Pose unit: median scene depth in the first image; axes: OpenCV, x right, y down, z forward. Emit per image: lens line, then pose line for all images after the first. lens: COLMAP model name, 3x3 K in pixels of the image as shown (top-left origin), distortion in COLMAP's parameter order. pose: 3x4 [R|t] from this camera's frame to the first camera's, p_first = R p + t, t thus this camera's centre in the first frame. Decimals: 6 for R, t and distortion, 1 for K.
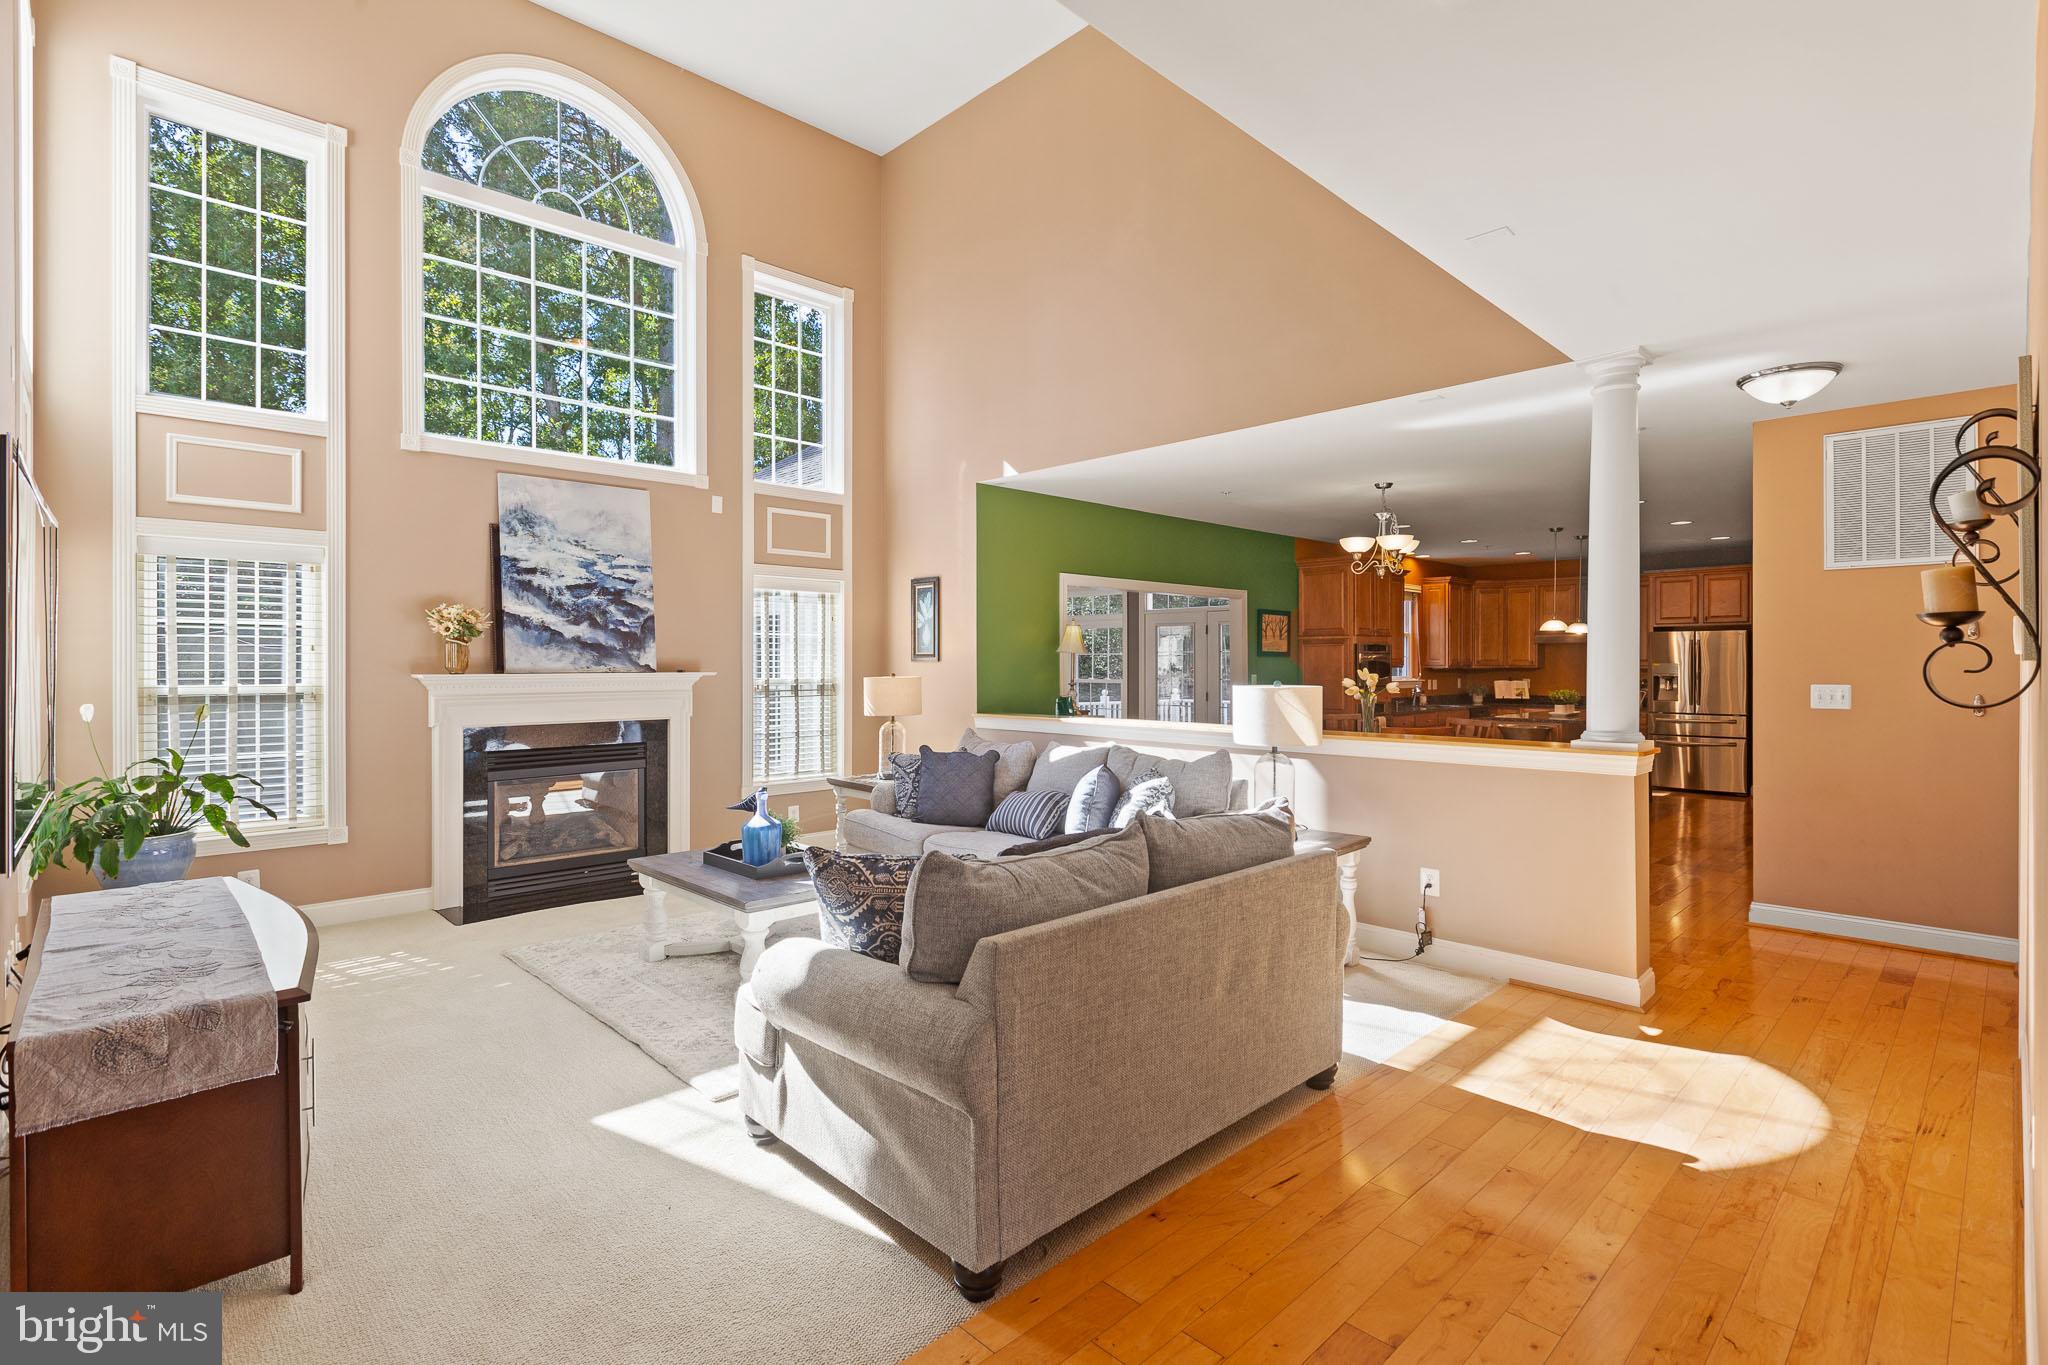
lens RADIAL K [[967.7, 0, 1022.4], [0, 967.7, 657.3], [0, 0, 1]] dist [-0.001394, -0.000170]
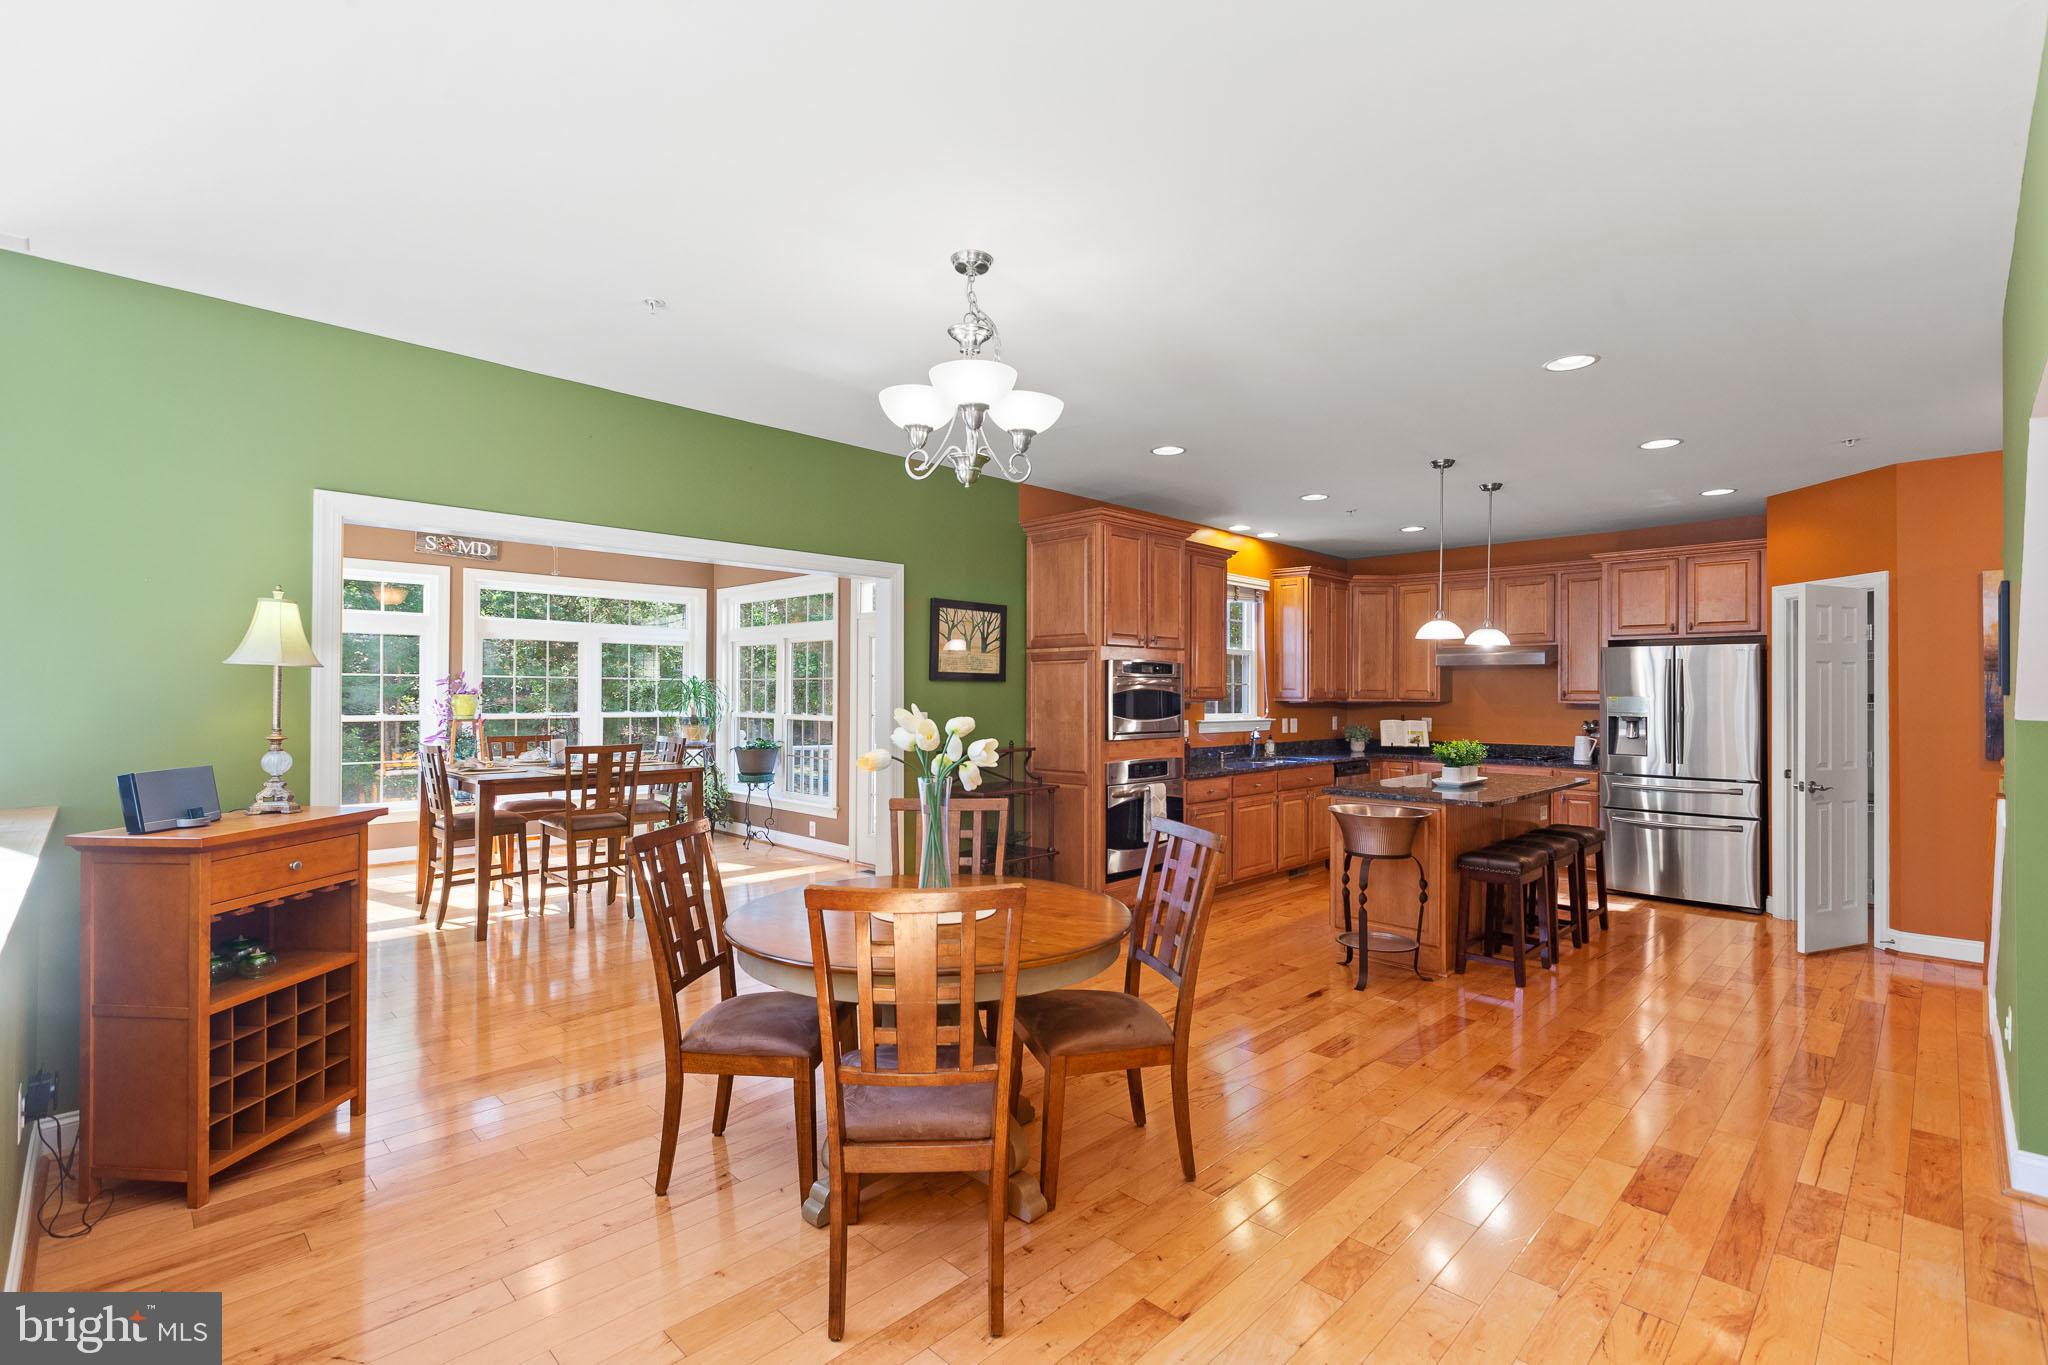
lens RADIAL K [[928.0, 0, 1024.0], [0, 928.0, 682.5], [0, 0, 1]] dist [-0.000130, 0.000022]
pose [[0.999763, 0.007002, 0.020605, 0.257150], [-0.006917, 0.999967, -0.004162, 0.001911], [-0.020633, 0.004018, 0.999779, 0.398970]]
